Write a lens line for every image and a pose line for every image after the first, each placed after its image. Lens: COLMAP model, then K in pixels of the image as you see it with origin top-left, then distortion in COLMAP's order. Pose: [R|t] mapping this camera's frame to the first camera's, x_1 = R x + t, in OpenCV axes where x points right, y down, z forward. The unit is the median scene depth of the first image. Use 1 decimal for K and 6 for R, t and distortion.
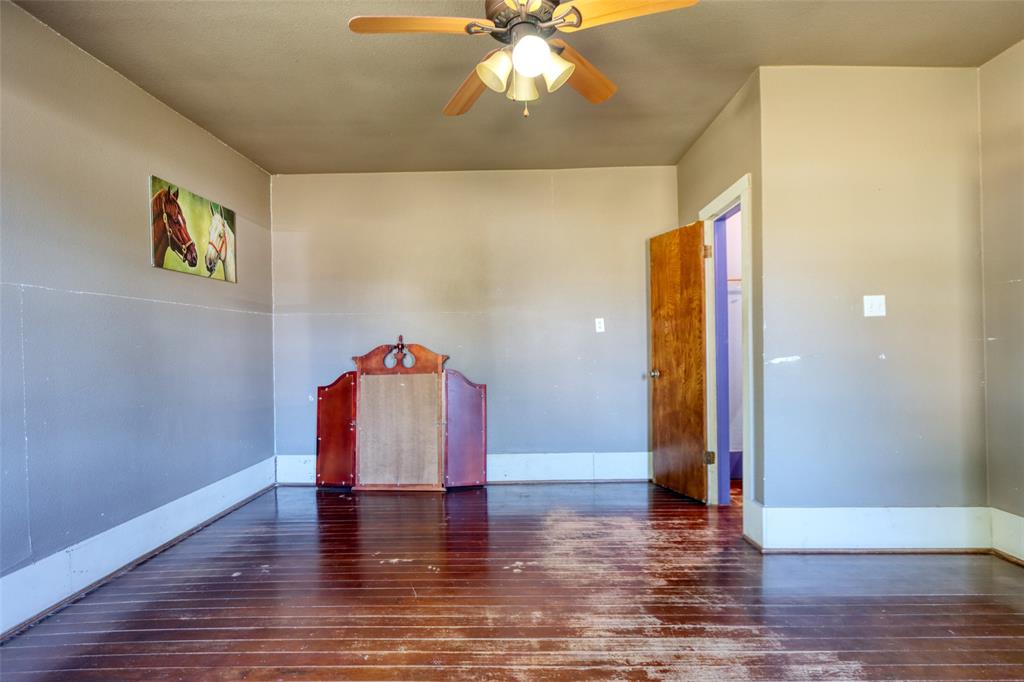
lens RADIAL K [[517.0, 0, 507.3], [0, 517.0, 352.4], [0, 0, 1]] dist [-0.012875, -0.000027]
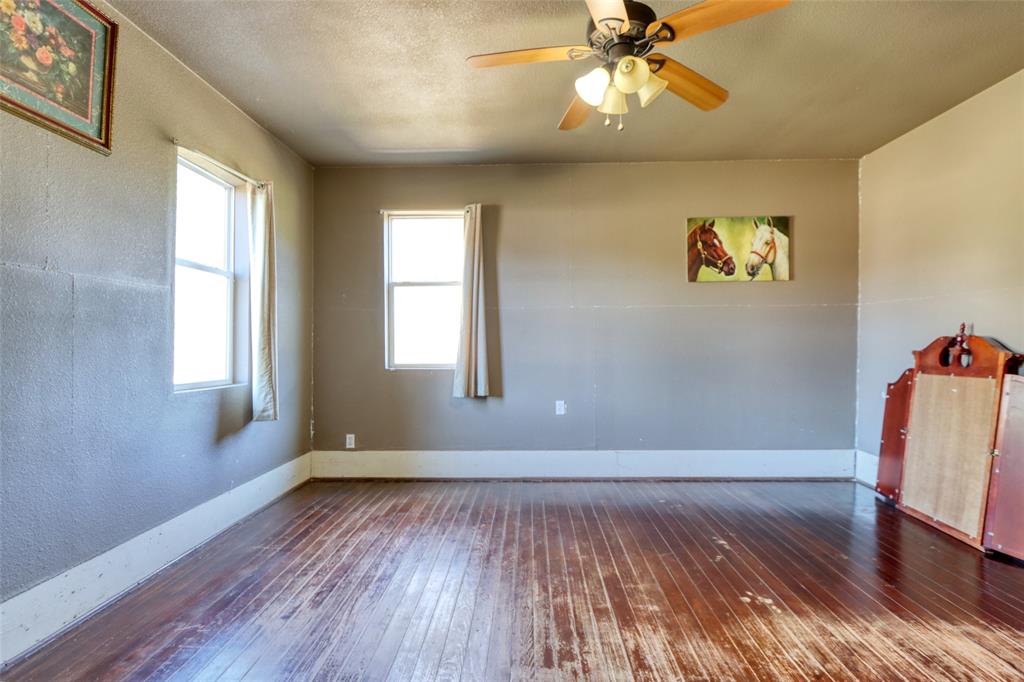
lens RADIAL K [[517.0, 0, 507.3], [0, 517.0, 352.4], [0, 0, 1]] dist [-0.012875, -0.000027]
pose [[-0.029151, 0.036772, -0.998898, 0.680623], [-0.006769, 0.999293, 0.036984, -0.018397], [0.999552, 0.007840, -0.028881, 0.475324]]
